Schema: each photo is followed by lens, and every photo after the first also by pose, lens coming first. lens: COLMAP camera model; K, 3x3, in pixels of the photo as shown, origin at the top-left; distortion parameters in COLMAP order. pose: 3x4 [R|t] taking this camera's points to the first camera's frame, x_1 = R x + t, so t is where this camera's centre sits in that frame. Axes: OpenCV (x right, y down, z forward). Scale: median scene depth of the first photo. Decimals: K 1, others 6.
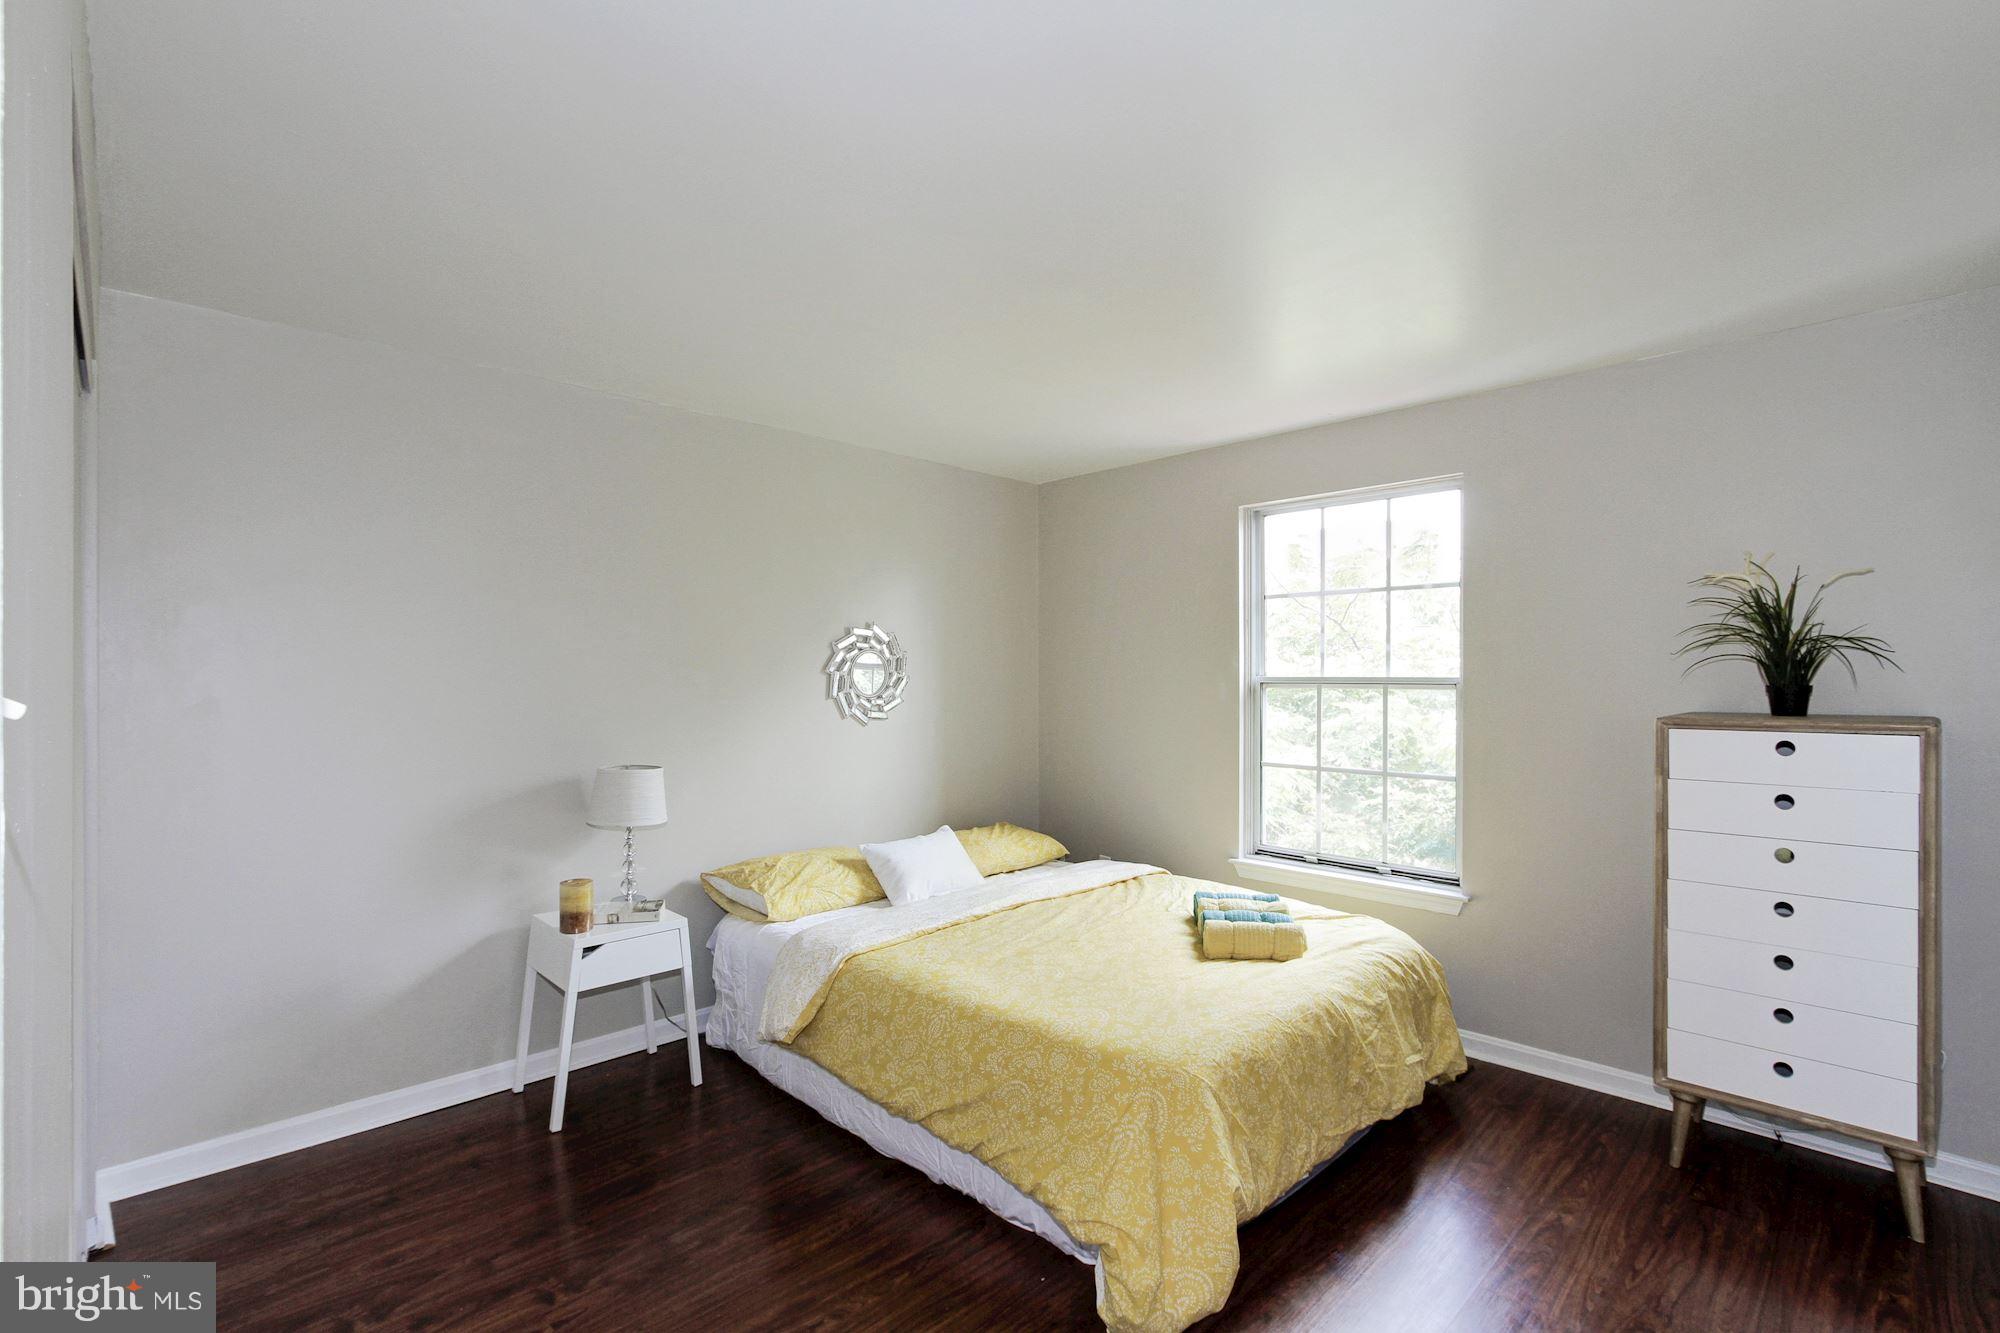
lens RADIAL K [[923.7, 0, 988.8], [0, 923.7, 675.9], [0, 0, 1]] dist [-0.001892, 0.007641]
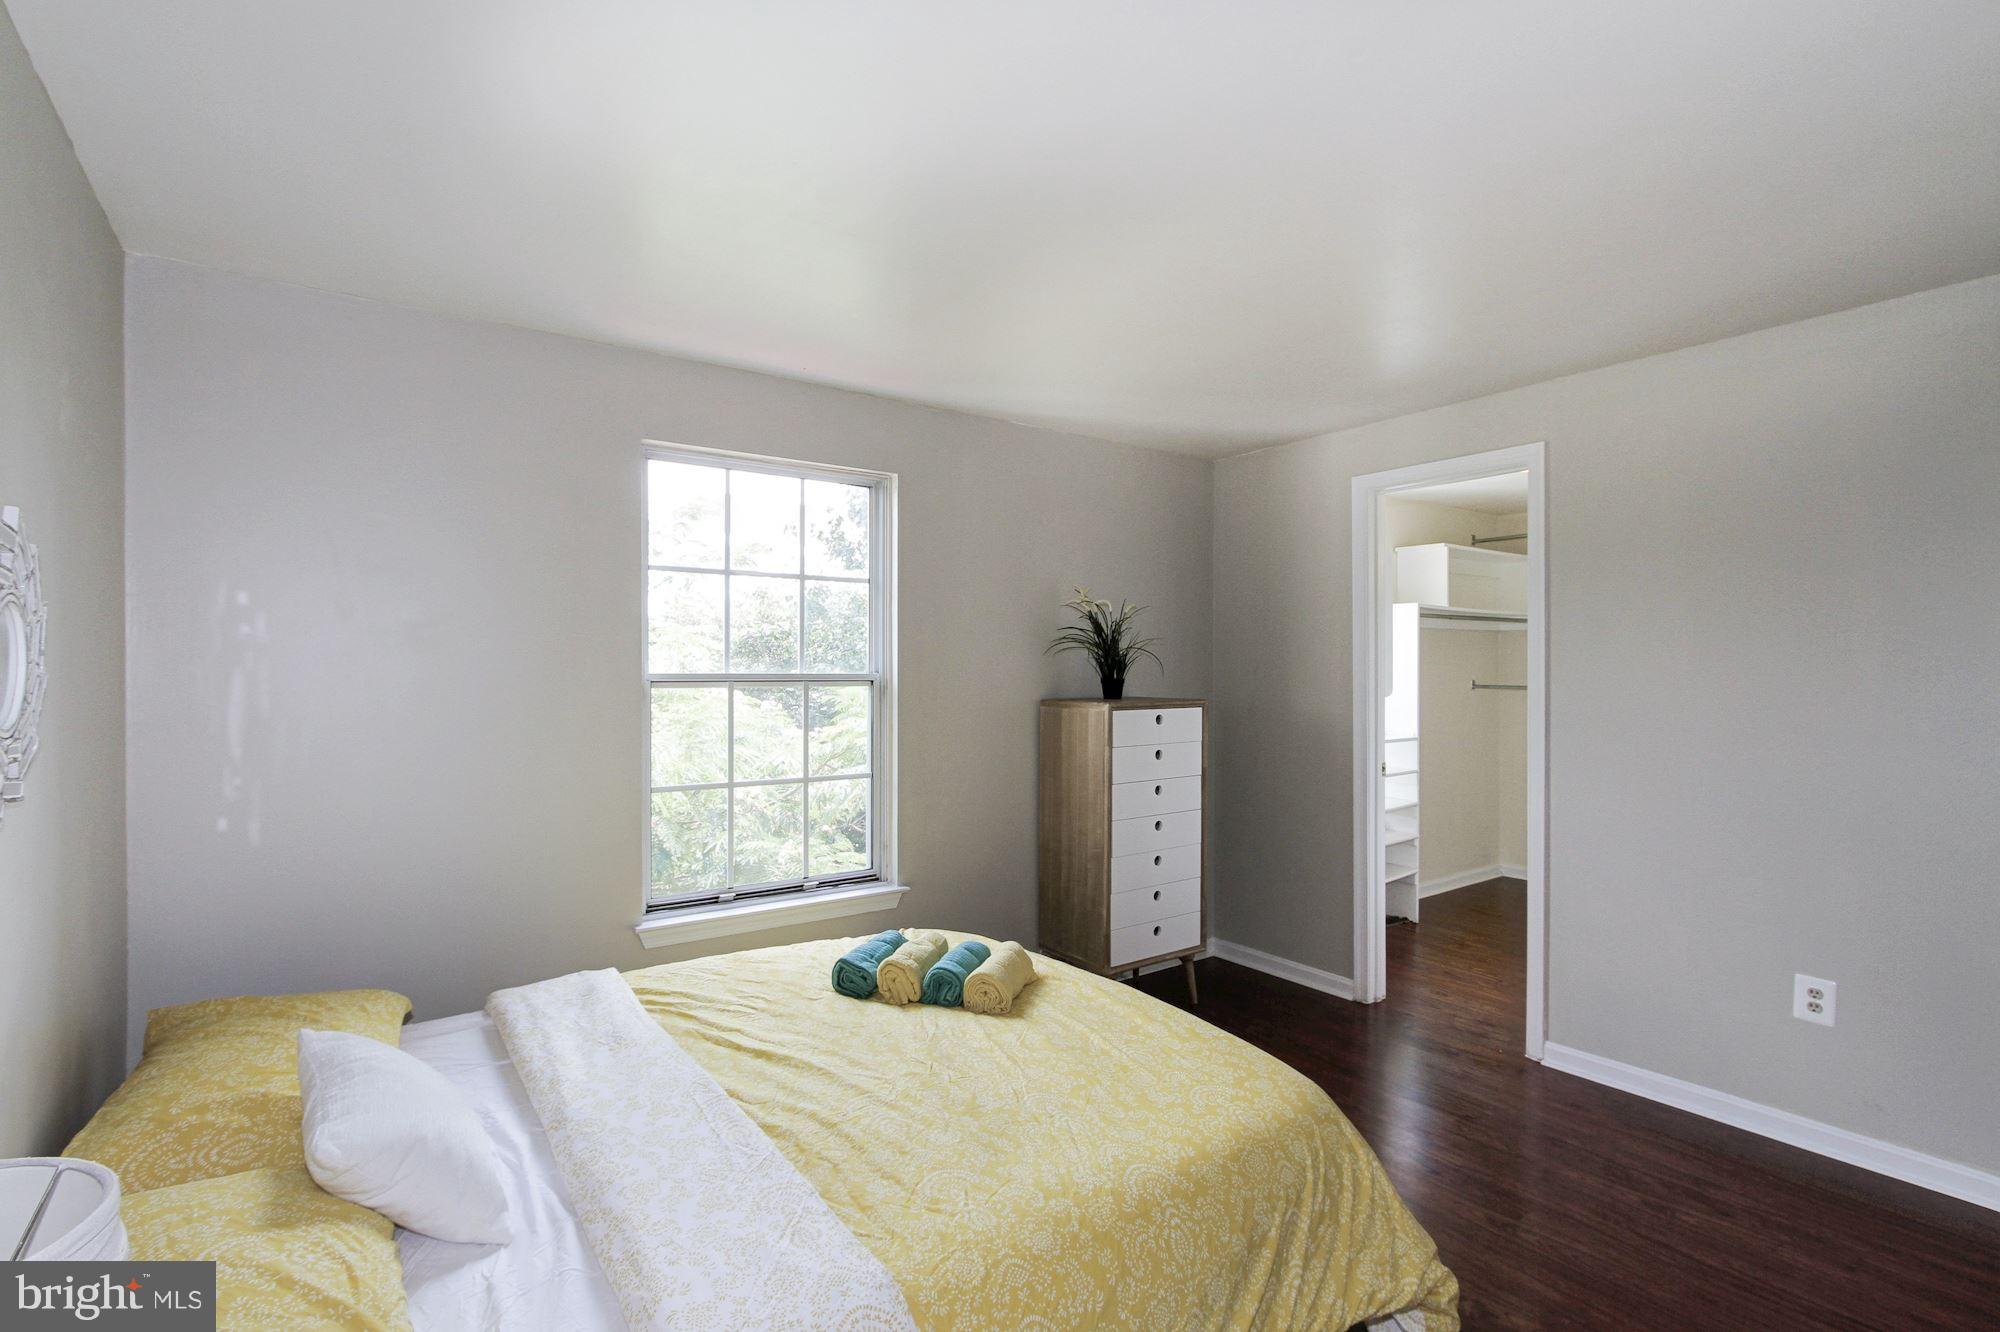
lens RADIAL K [[939.4, 0, 1000.0], [0, 939.4, 666.0], [0, 0, 1]] dist [-0.002453, 0.007420]
pose [[0.128440, 0.005221, 0.991704, -0.515926], [-0.002466, 0.999985, -0.004945, -0.002213], [-0.991714, -0.001811, 0.128451, 0.767081]]
